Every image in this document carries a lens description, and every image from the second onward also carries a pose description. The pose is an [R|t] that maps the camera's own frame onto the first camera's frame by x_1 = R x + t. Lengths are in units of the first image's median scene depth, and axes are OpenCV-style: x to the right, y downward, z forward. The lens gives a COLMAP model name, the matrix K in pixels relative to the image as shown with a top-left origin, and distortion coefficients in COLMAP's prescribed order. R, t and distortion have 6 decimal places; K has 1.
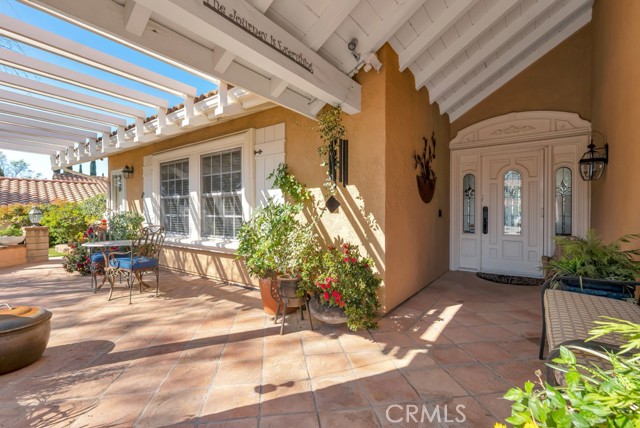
lens RADIAL K [[293.3, 0, 321.3], [0, 293.3, 215.7], [0, 0, 1]] dist [0.004680, 0.000184]
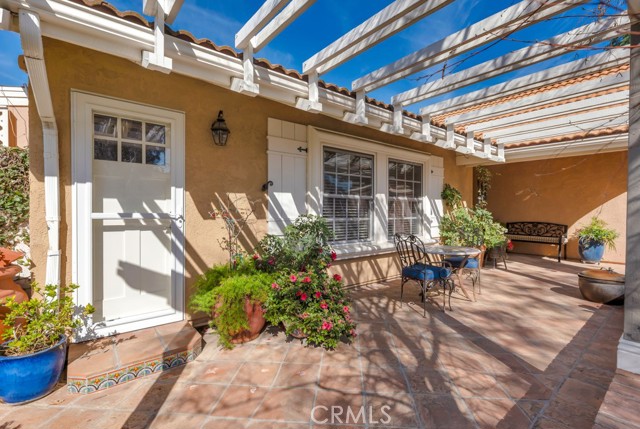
lens RADIAL K [[293.3, 0, 320.1], [0, 293.3, 212.4], [0, 0, 1]] dist [0.004680, 0.000184]
pose [[0.254621, -0.001756, 0.967039, -1.365291], [0.015107, 0.999884, -0.002162, -0.020959], [-0.966923, 0.015159, 0.254618, 0.927912]]
